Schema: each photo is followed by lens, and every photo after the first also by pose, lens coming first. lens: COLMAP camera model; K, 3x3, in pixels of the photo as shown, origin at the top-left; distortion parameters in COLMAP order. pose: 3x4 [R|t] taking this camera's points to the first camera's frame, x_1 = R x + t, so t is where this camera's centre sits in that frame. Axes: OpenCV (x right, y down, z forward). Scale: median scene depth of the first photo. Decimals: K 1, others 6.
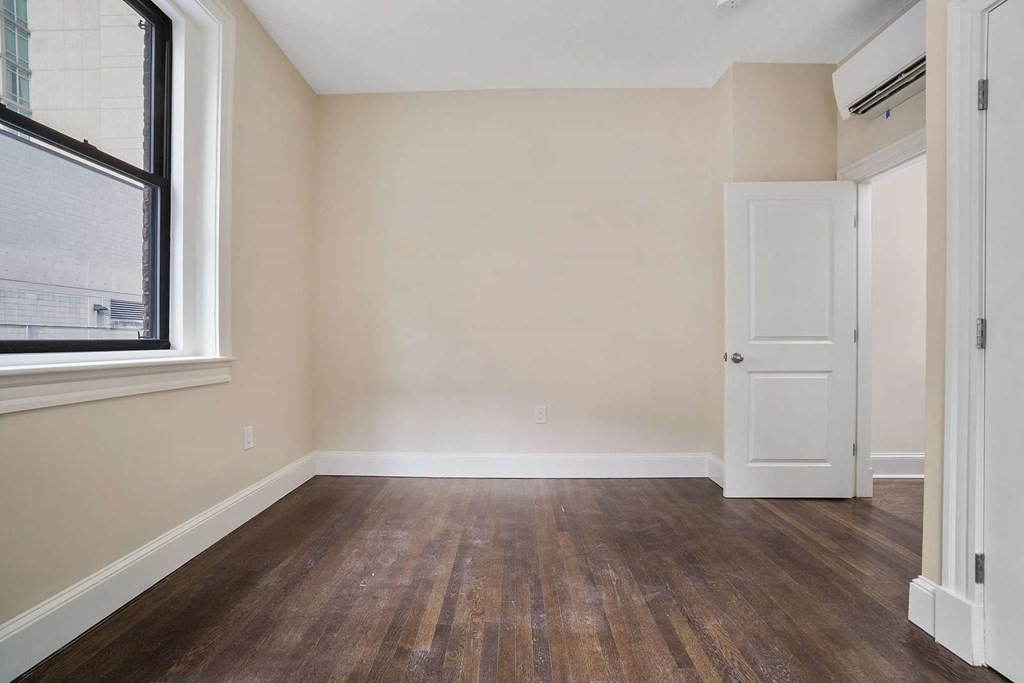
lens RADIAL K [[449.5, 0, 510.7], [0, 449.5, 345.0], [0, 0, 1]] dist [-0.052658, 0.011510]
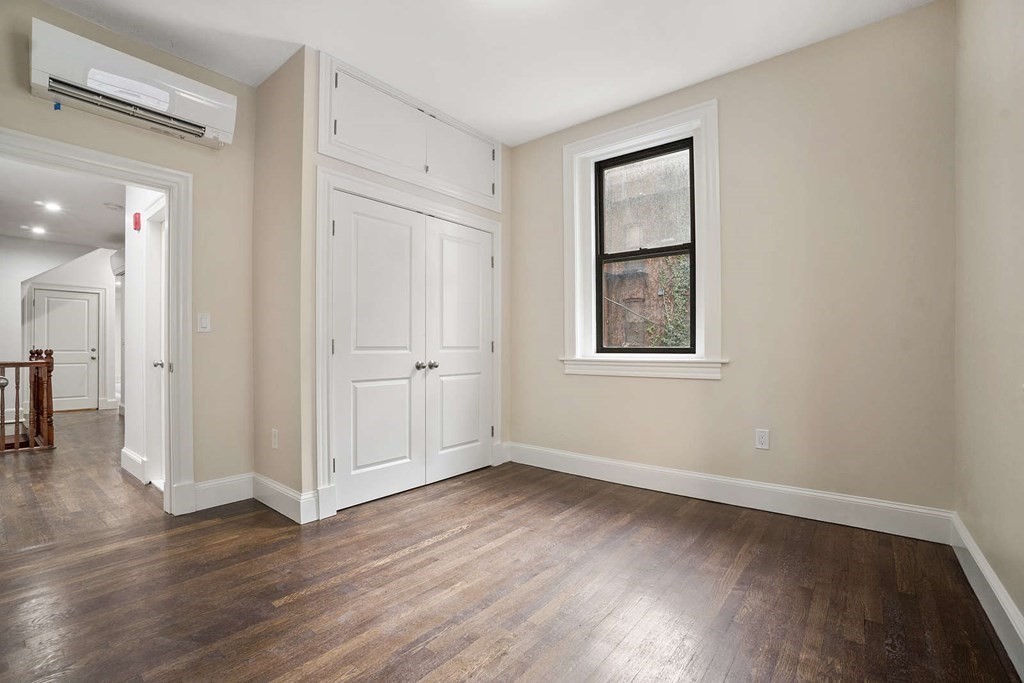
lens RADIAL K [[449.5, 0, 510.8], [0, 449.5, 343.0], [0, 0, 1]] dist [-0.052658, 0.011510]
pose [[-0.782594, 0.001678, 0.622530, -0.632584], [0.002113, 0.999998, -0.000039, -0.029442], [-0.622528, 0.001285, -0.782596, 1.630617]]
